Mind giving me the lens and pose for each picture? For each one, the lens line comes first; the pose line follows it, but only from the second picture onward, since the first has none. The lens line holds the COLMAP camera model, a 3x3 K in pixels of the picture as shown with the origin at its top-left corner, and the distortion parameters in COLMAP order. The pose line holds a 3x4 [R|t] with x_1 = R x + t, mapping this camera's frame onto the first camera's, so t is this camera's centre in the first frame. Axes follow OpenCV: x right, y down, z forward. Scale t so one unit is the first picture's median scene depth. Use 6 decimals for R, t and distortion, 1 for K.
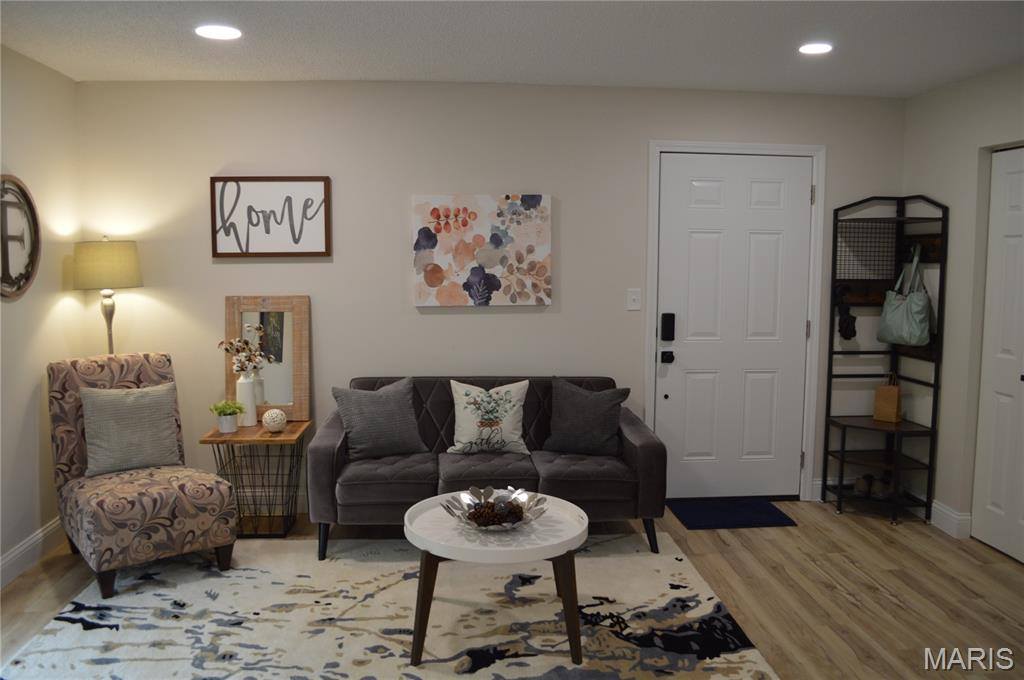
lens RADIAL K [[809.9, 0, 512.8], [0, 809.9, 341.2], [0, 0, 1]] dist [-0.078583, 0.004908]
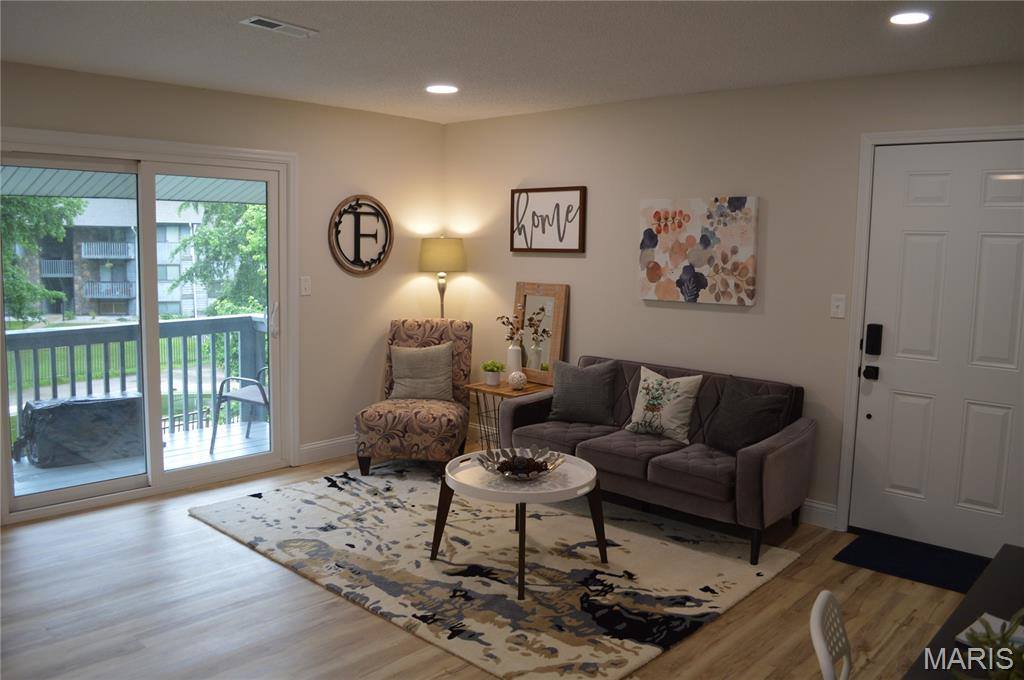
lens RADIAL K [[809.9, 0, 511.2], [0, 809.9, 340.4], [0, 0, 1]] dist [-0.078583, 0.004908]
pose [[0.683189, 0.096261, -0.723869, 0.615499], [-0.091152, 0.994762, 0.046256, -0.022797], [0.724530, 0.034380, 0.688385, 0.105488]]
